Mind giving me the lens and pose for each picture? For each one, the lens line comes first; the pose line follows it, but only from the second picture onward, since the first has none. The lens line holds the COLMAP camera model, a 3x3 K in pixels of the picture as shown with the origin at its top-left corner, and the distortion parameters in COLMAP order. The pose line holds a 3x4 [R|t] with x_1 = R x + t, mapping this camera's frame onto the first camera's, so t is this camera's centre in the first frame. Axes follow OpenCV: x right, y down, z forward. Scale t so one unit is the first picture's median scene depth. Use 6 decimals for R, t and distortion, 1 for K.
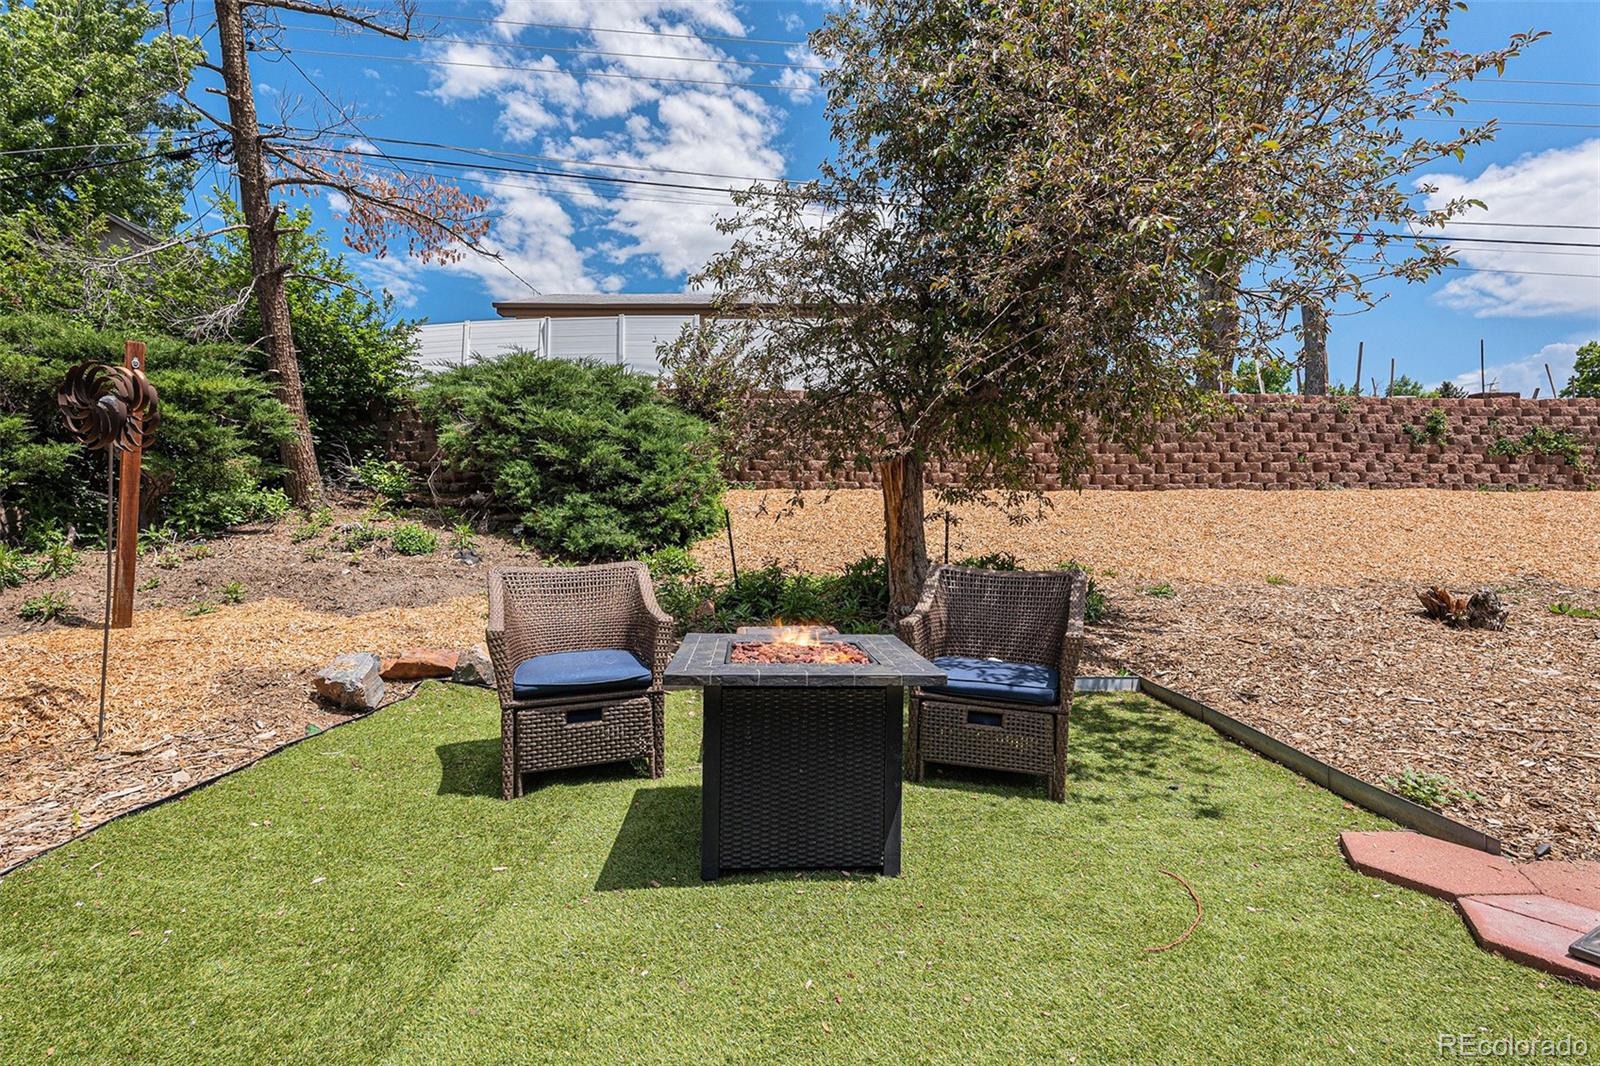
lens RADIAL K [[765.7, 0, 796.1], [0, 765.7, 532.3], [0, 0, 1]] dist [0.033660, -0.001520]
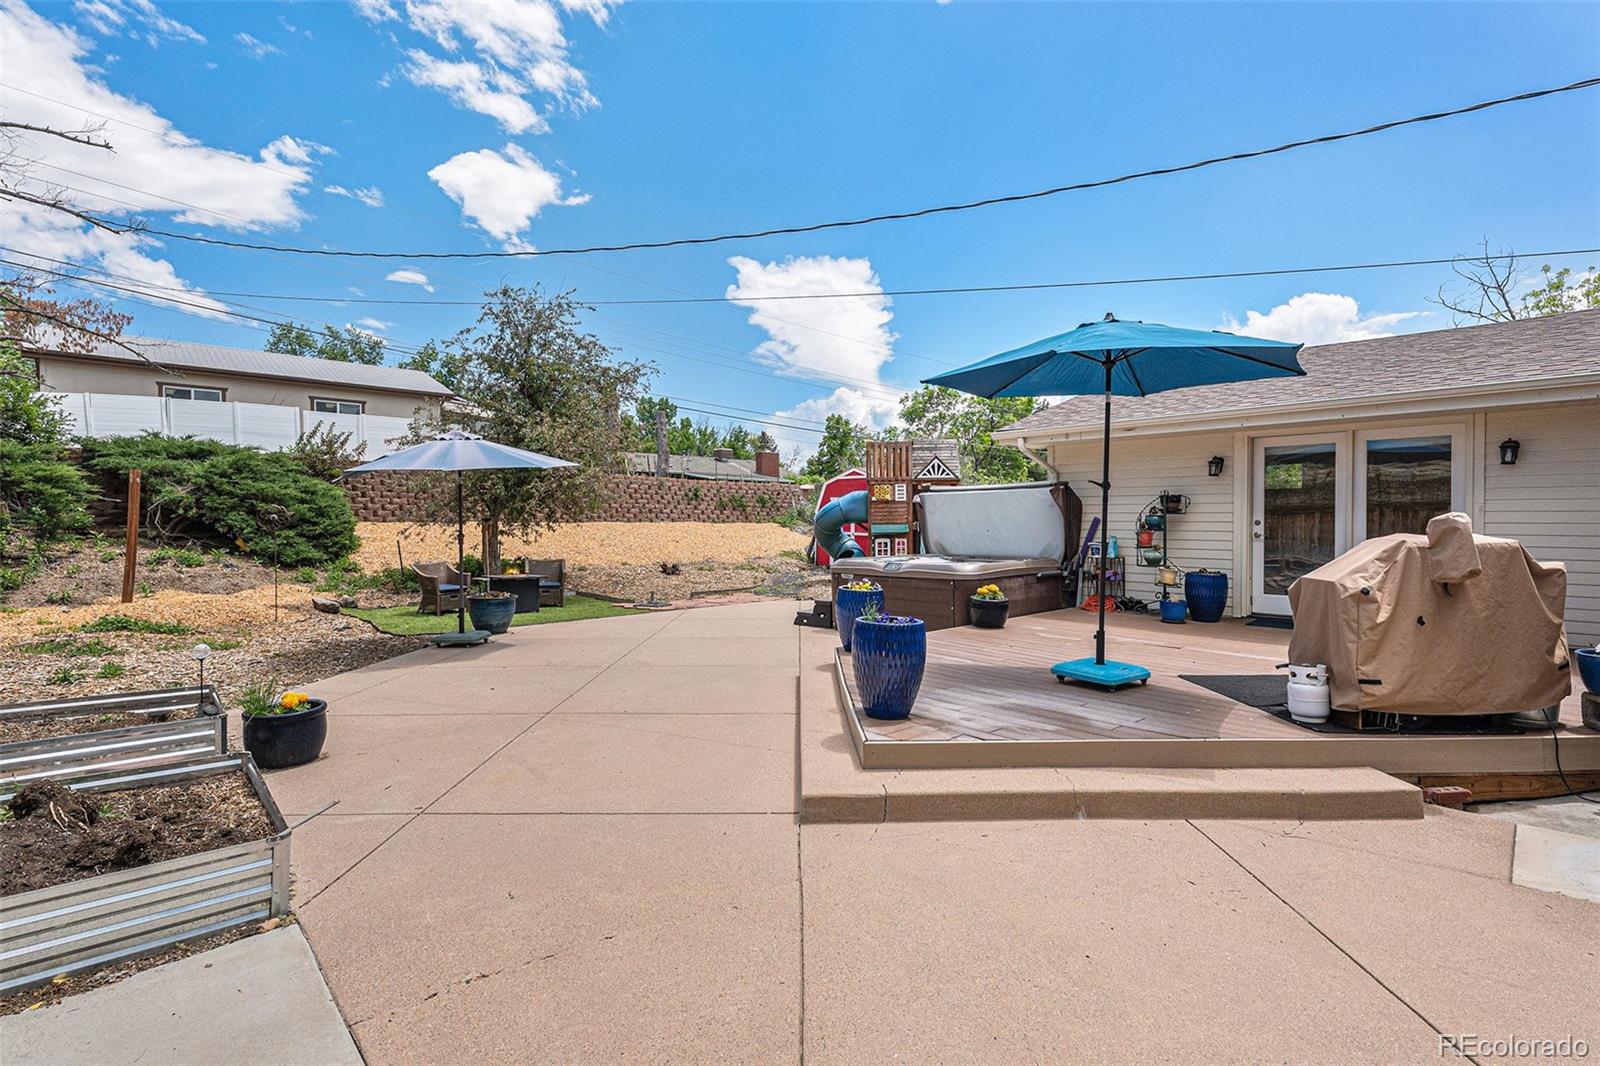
lens RADIAL K [[765.7, 0, 795.8], [0, 765.7, 529.5], [0, 0, 1]] dist [0.033660, -0.001520]
pose [[0.757447, -0.006066, 0.652869, -0.558144], [0.011401, 0.999927, -0.003937, -0.031611], [-0.652797, 0.010425, 0.757461, -1.192691]]
